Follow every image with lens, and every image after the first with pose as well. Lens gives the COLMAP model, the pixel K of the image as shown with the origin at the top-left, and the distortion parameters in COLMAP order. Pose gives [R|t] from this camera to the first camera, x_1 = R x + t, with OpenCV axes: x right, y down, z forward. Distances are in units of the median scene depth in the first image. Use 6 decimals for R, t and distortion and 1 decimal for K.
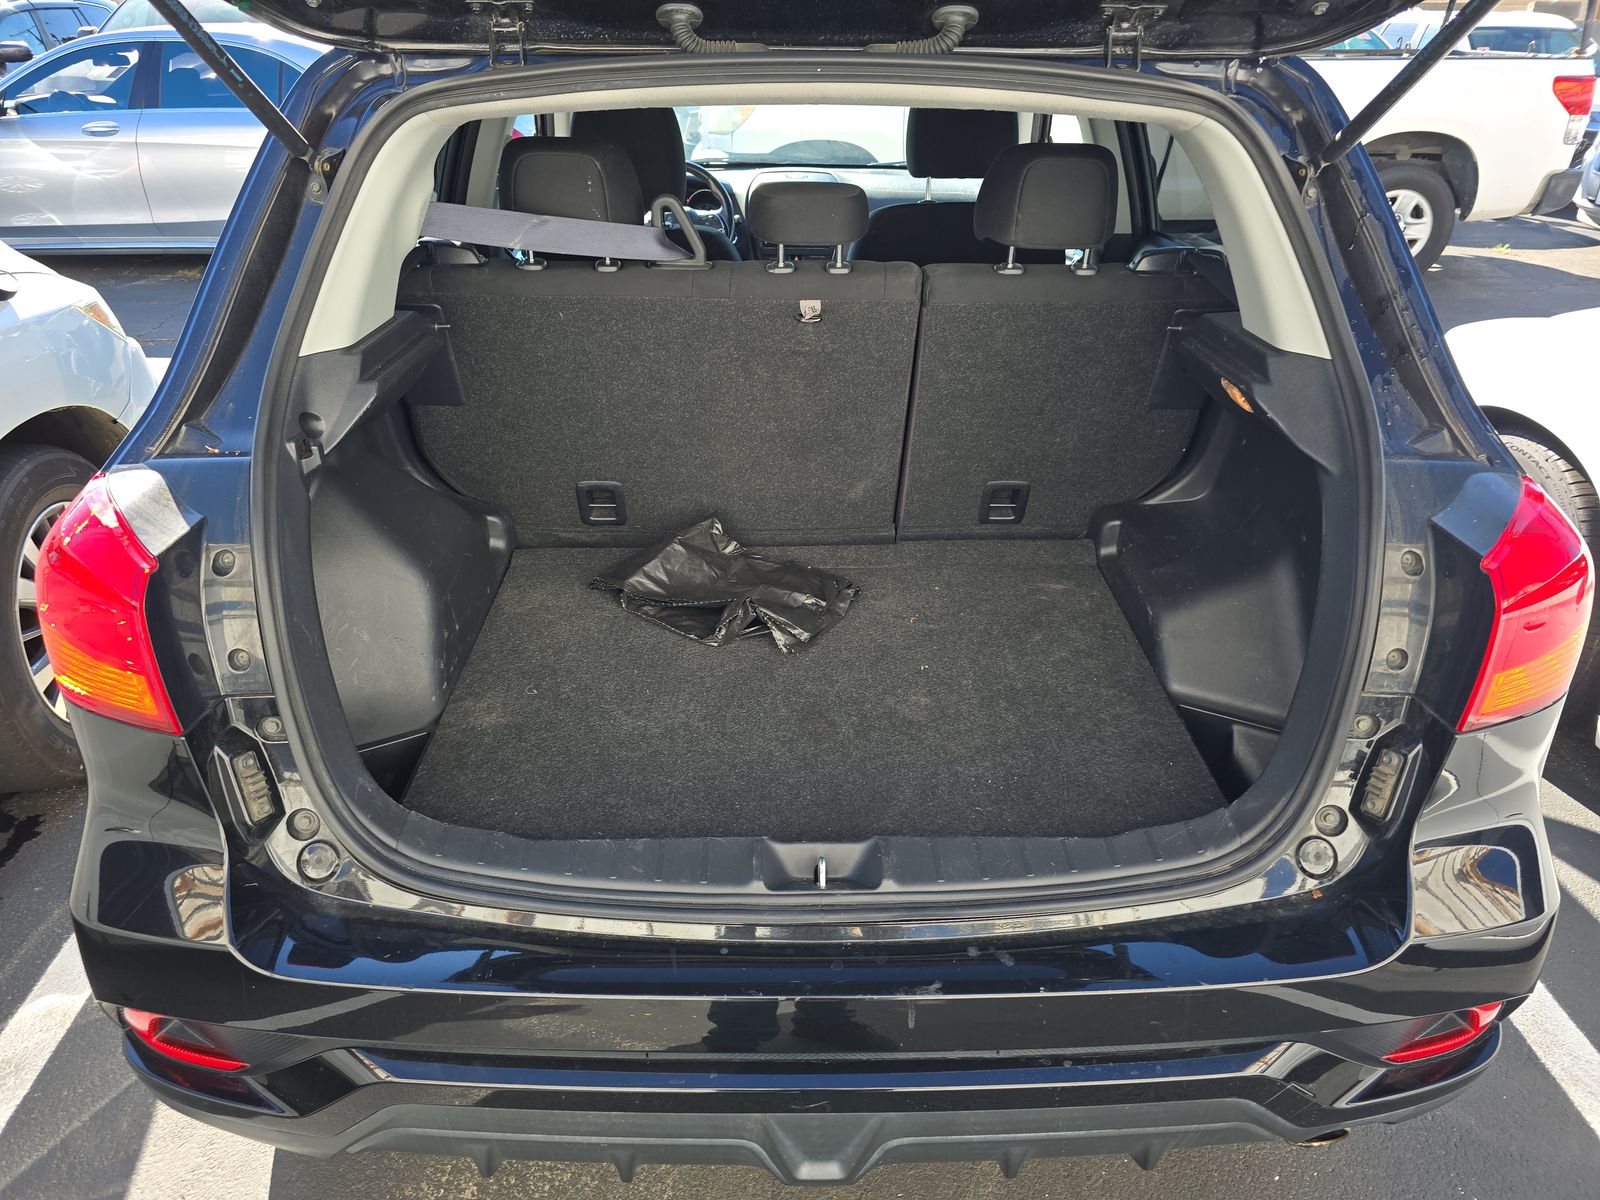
lens RADIAL K [[1076.2, 0, 799.3], [0, 1076.2, 592.2], [0, 0, 1]] dist [0.045275, -0.039969]
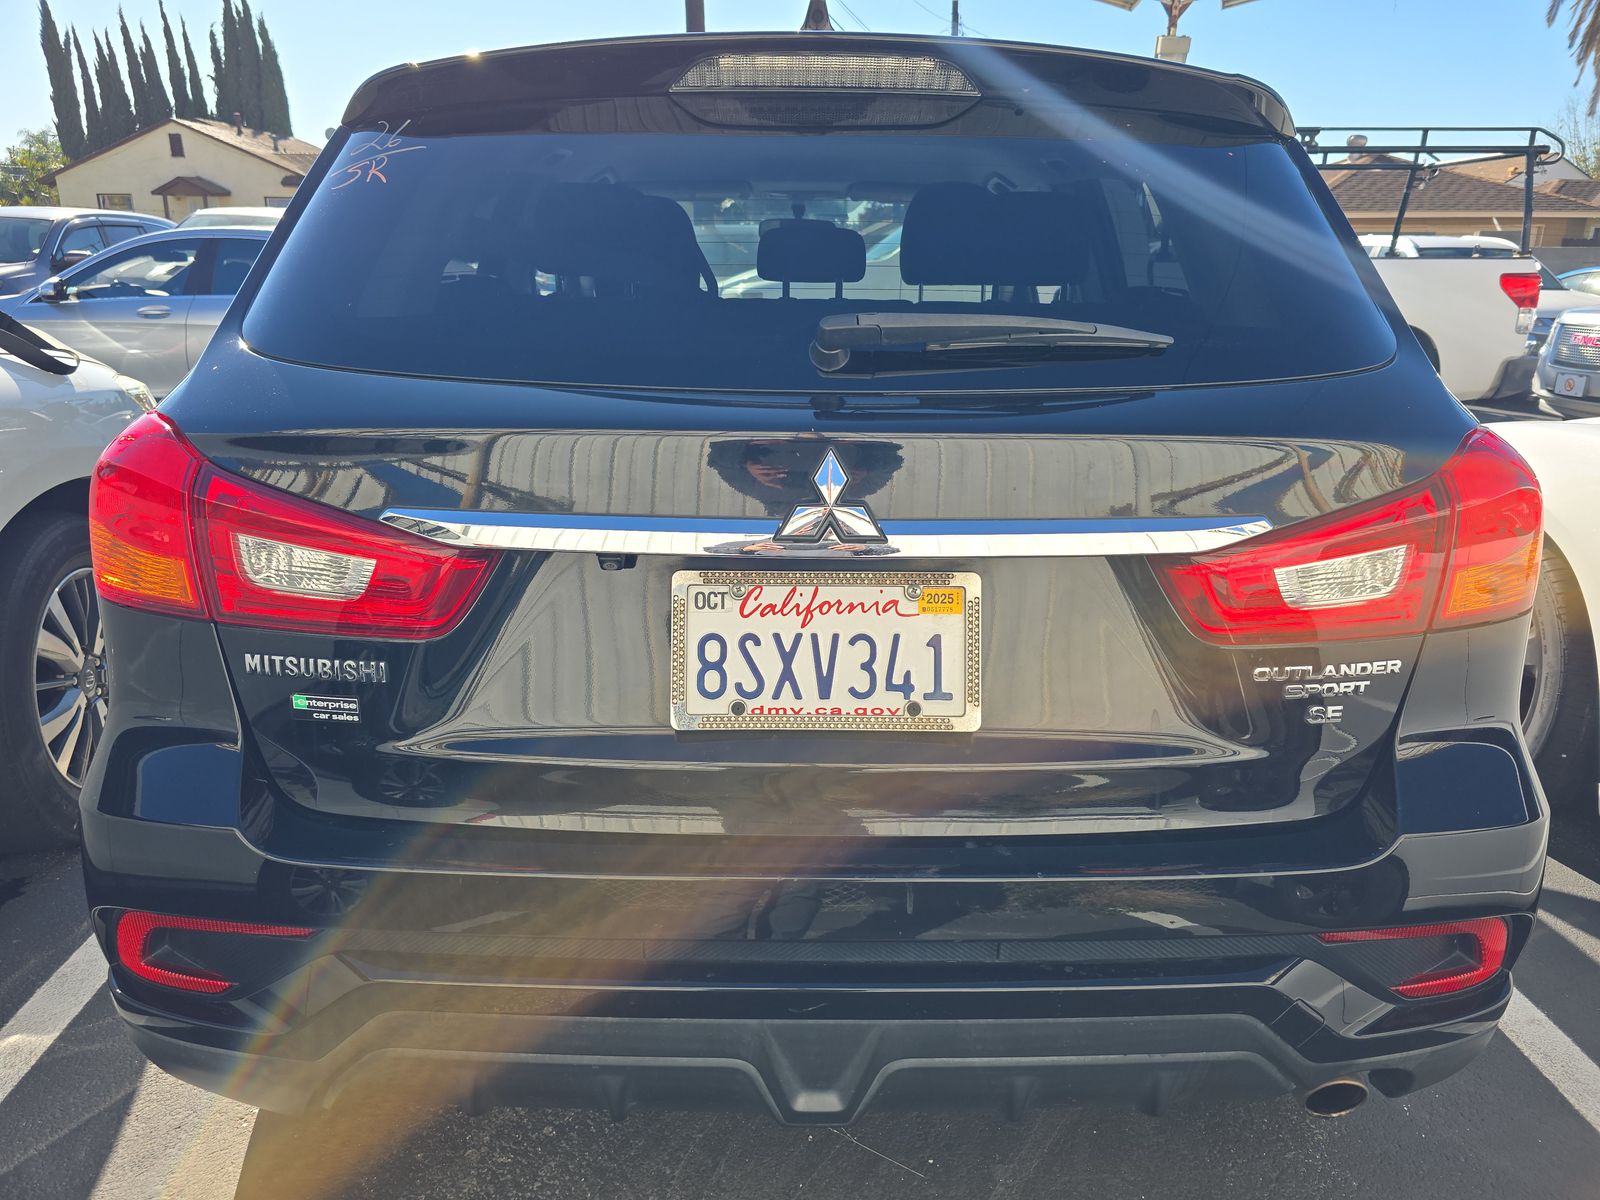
lens RADIAL K [[1076.2, 0, 799.3], [0, 1076.2, 592.2], [0, 0, 1]] dist [0.045275, -0.039969]
pose [[0.999956, 0.009277, -0.001463, 0.000028], [-0.009386, 0.982085, -0.188204, 0.174657], [-0.000309, 0.188210, 0.982129, -0.019785]]
